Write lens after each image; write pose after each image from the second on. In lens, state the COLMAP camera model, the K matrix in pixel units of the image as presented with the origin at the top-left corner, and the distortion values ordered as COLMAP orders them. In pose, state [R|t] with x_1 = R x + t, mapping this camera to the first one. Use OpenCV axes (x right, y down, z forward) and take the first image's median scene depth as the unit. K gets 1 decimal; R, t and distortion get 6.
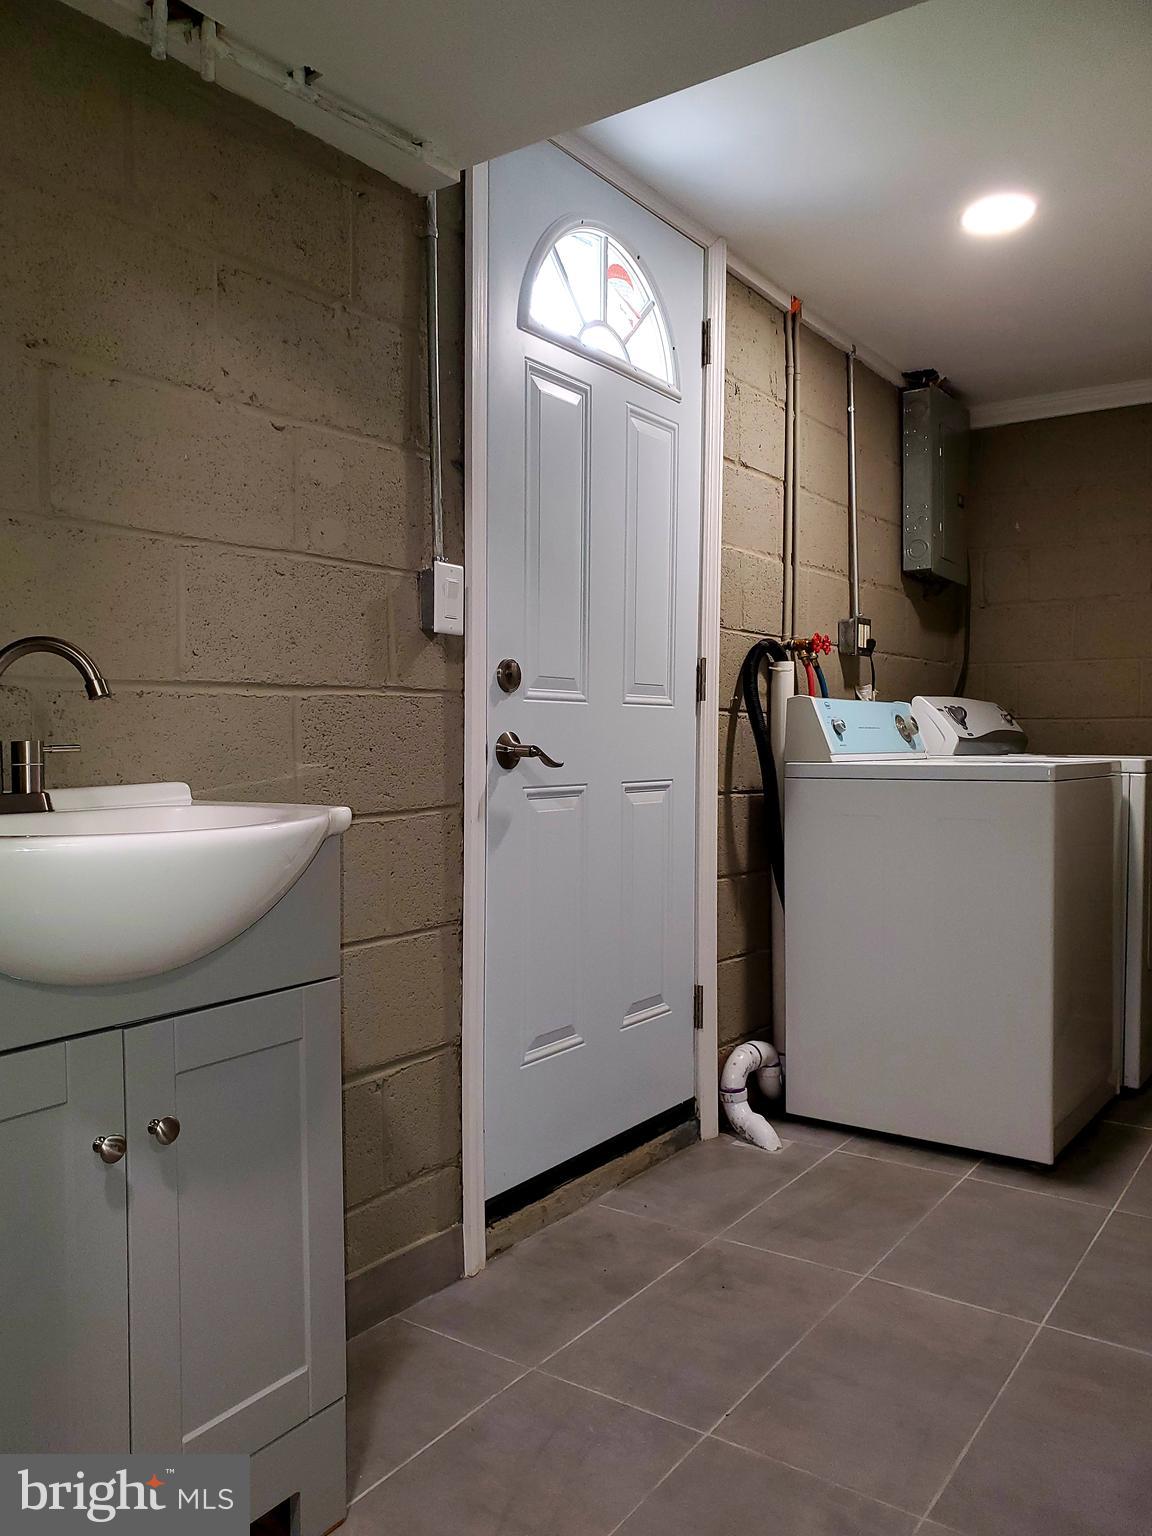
lens RADIAL K [[1230.9, 0, 564.1], [0, 1230.9, 763.6], [0, 0, 1]] dist [0.053976, -0.062349]
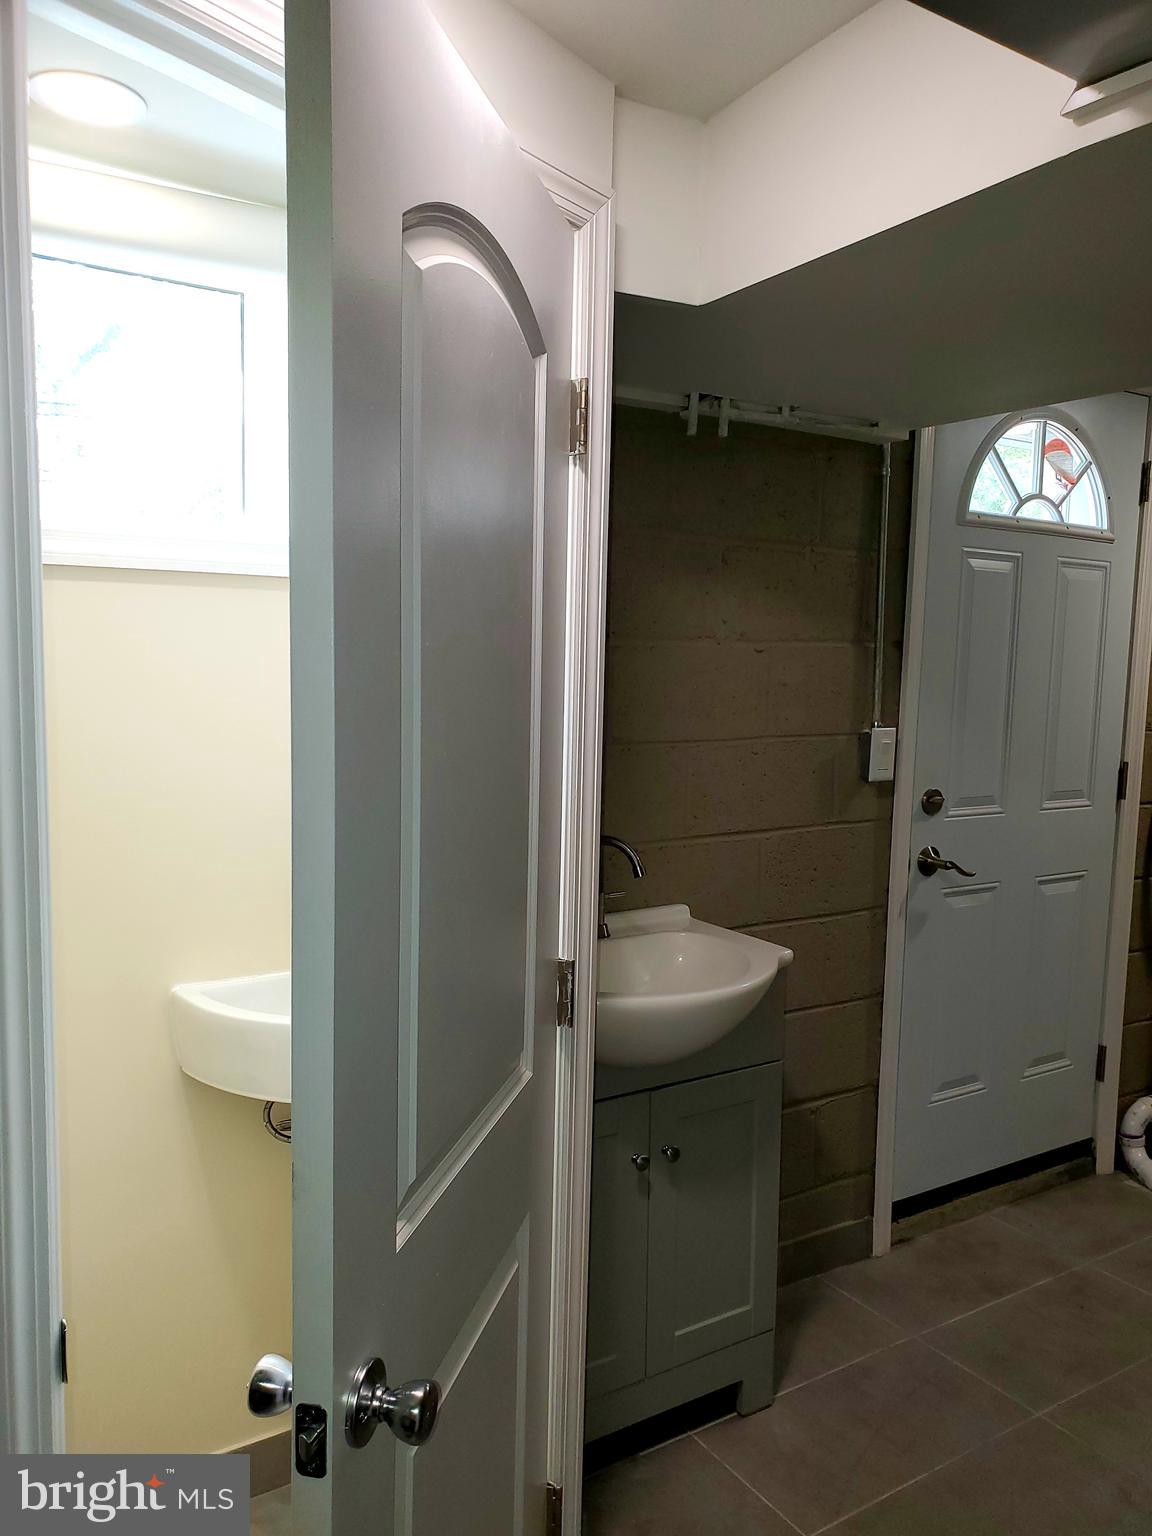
lens RADIAL K [[1230.9, 0, 571.2], [0, 1230.9, 771.5], [0, 0, 1]] dist [0.053976, -0.062349]
pose [[0.928345, 0.057480, -0.367248, 0.080229], [-0.030242, 0.996376, 0.079503, -0.205399], [0.370487, -0.062700, 0.926719, -0.332820]]
